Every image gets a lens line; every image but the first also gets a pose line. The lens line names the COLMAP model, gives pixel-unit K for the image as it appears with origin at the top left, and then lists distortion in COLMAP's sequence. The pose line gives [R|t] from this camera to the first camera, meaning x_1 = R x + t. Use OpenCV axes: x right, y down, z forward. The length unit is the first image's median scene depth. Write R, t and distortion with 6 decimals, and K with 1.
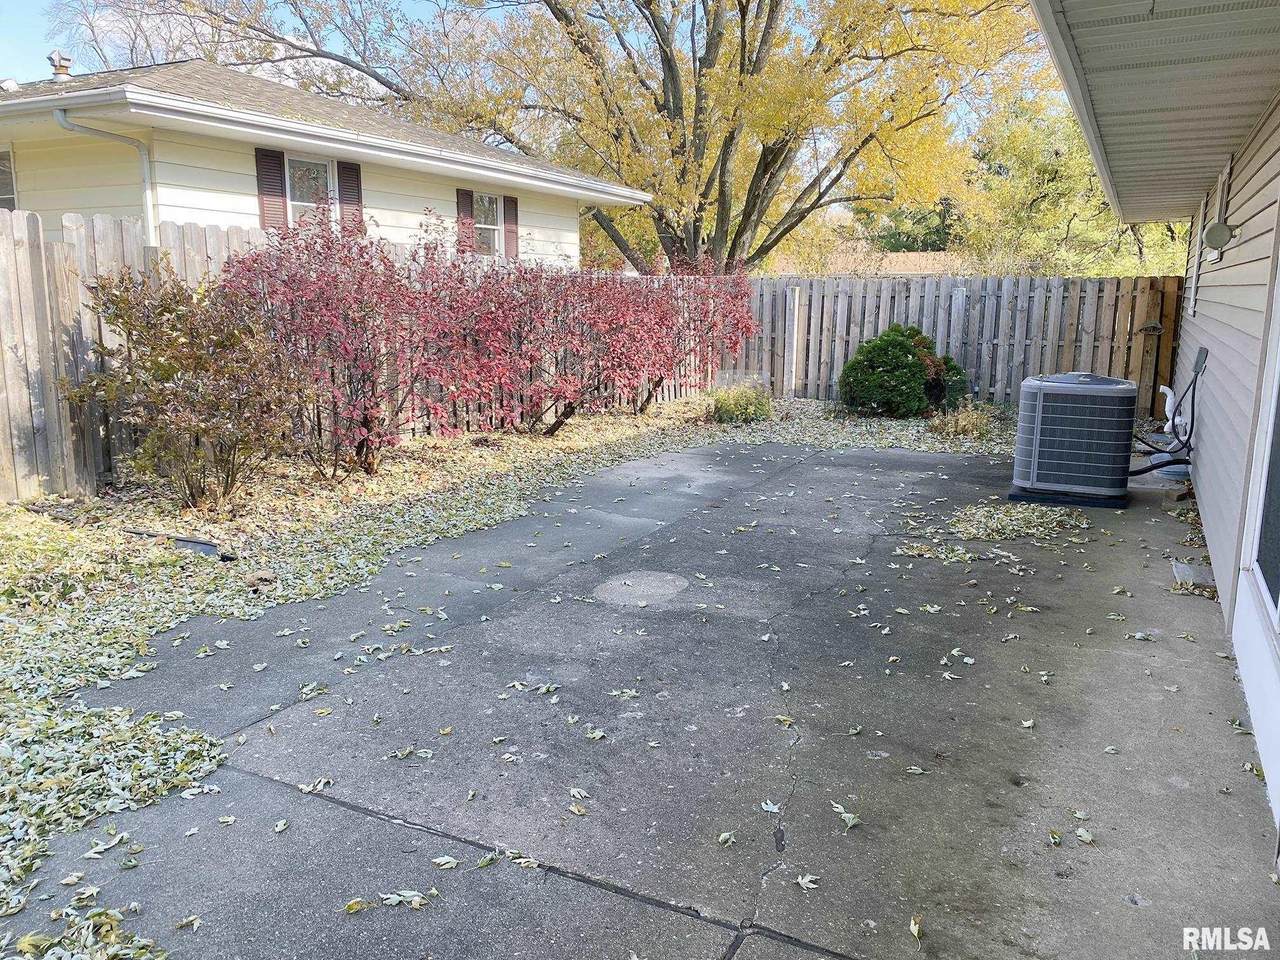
lens RADIAL K [[977.9, 0, 638.7], [0, 977.9, 478.9], [0, 0, 1]] dist [0.007972, 0.007842]
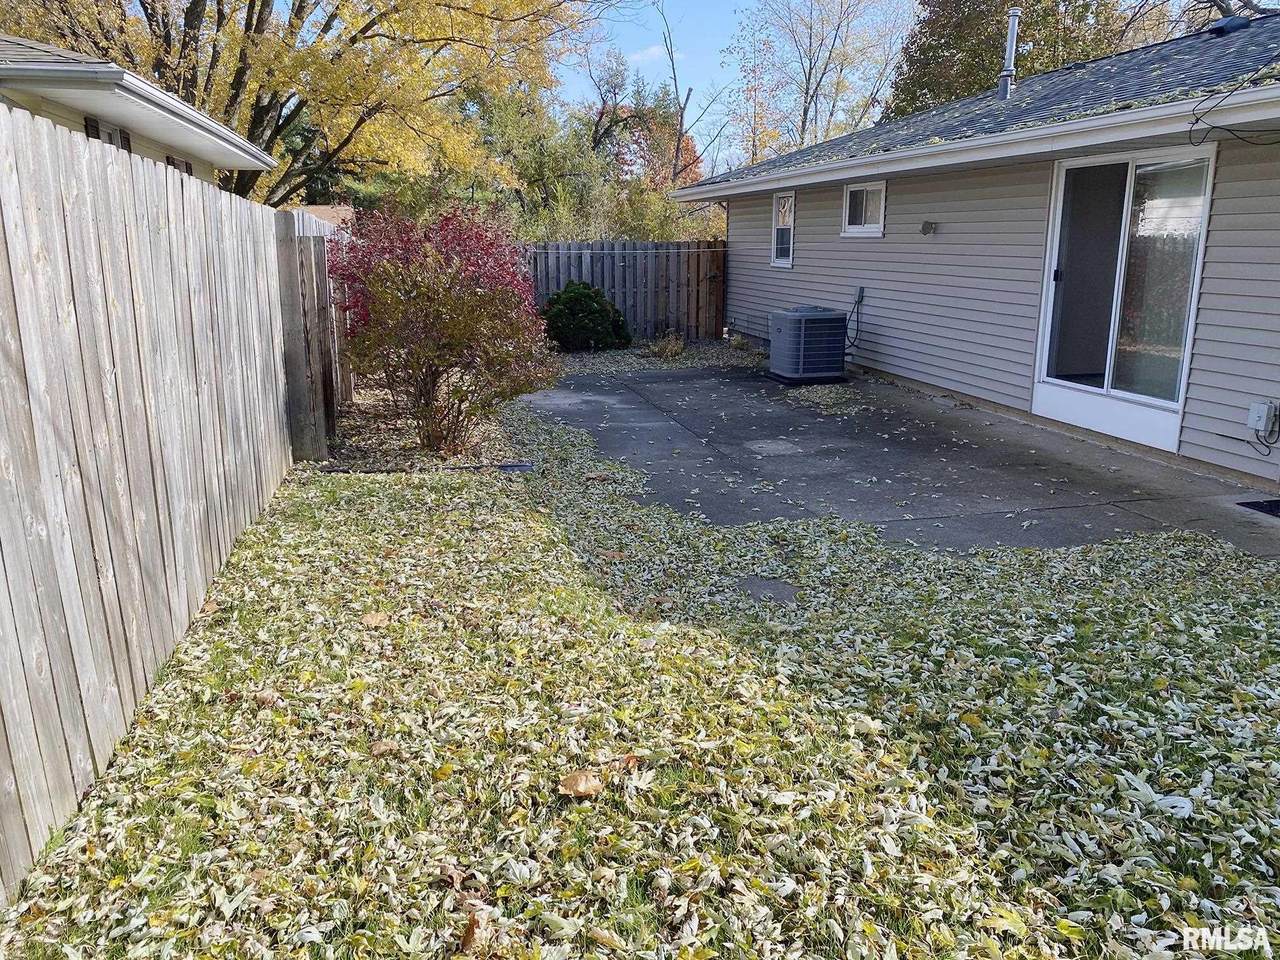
lens RADIAL K [[977.9, 0, 634.9], [0, 977.9, 475.1], [0, 0, 1]] dist [0.007972, 0.007842]
pose [[0.765262, -0.161227, 0.623201, -1.185696], [0.132809, 0.986842, 0.092220, -0.024088], [-0.629869, 0.012194, 0.776605, -0.138155]]
